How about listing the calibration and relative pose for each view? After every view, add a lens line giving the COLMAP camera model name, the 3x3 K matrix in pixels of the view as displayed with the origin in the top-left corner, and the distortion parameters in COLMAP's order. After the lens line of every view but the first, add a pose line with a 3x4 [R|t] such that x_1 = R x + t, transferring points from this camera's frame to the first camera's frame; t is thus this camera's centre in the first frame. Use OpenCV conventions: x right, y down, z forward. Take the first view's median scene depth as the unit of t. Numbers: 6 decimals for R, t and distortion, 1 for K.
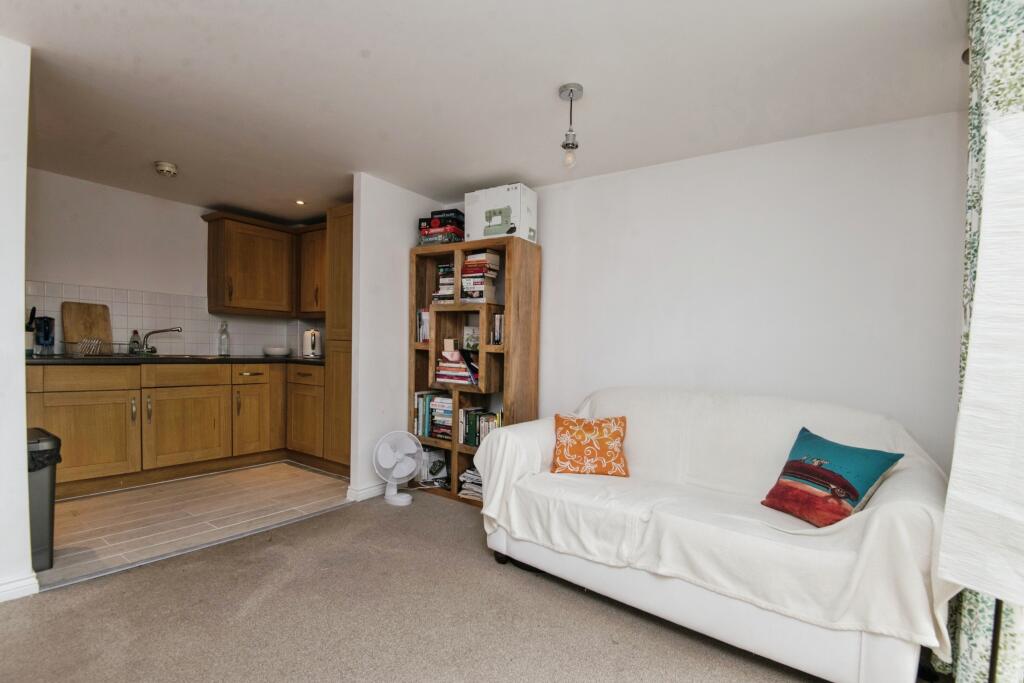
lens RADIAL K [[477.8, 0, 512.1], [0, 477.8, 370.0], [0, 0, 1]] dist [-0.016958, -0.014650]
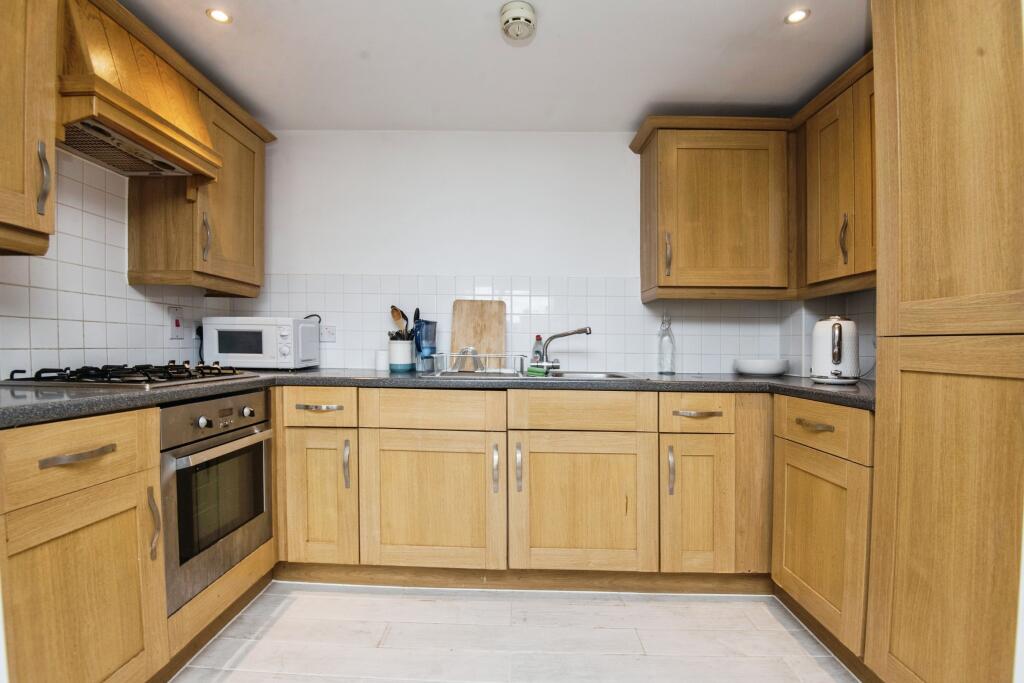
lens RADIAL K [[481.0, 0, 509.4], [0, 481.0, 350.7], [0, 0, 1]] dist [-0.018225, -0.000049]
pose [[0.542795, -0.023623, -0.839533, -0.237537], [-0.030710, 0.998378, -0.047948, -0.027062], [0.839304, 0.051808, 0.541189, 0.568673]]
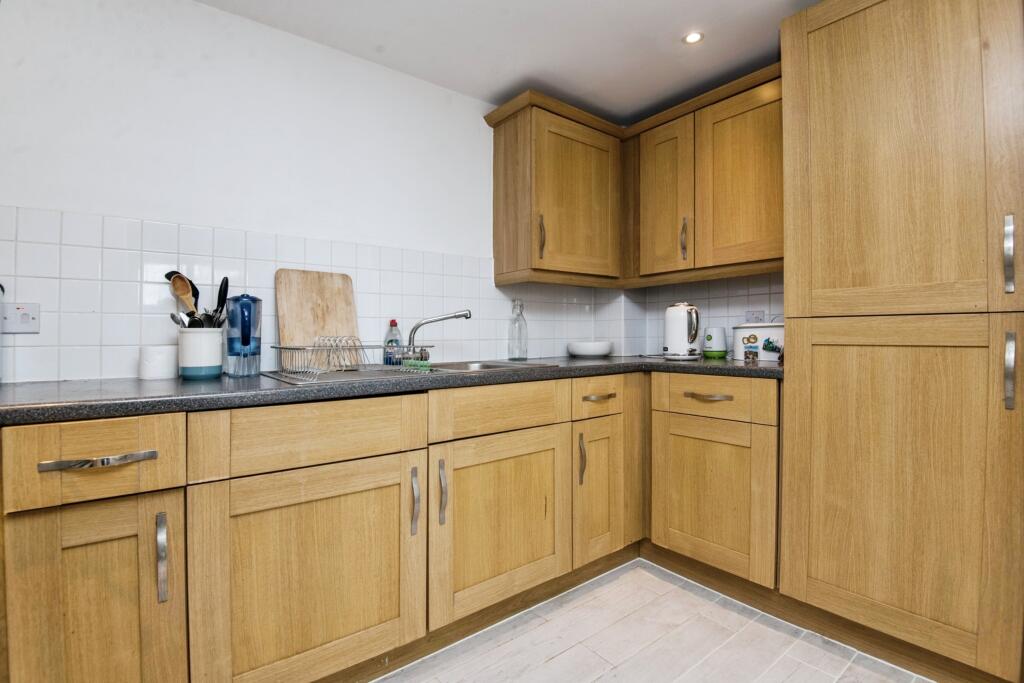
lens RADIAL K [[472.6, 0, 511.0], [0, 472.6, 322.9], [0, 0, 1]] dist [-0.017420, -0.000632]
pose [[0.949488, -0.055773, -0.308807, -0.485582], [0.031670, 0.996086, -0.082526, -0.030970], [0.312200, 0.068578, 0.947538, 0.507910]]
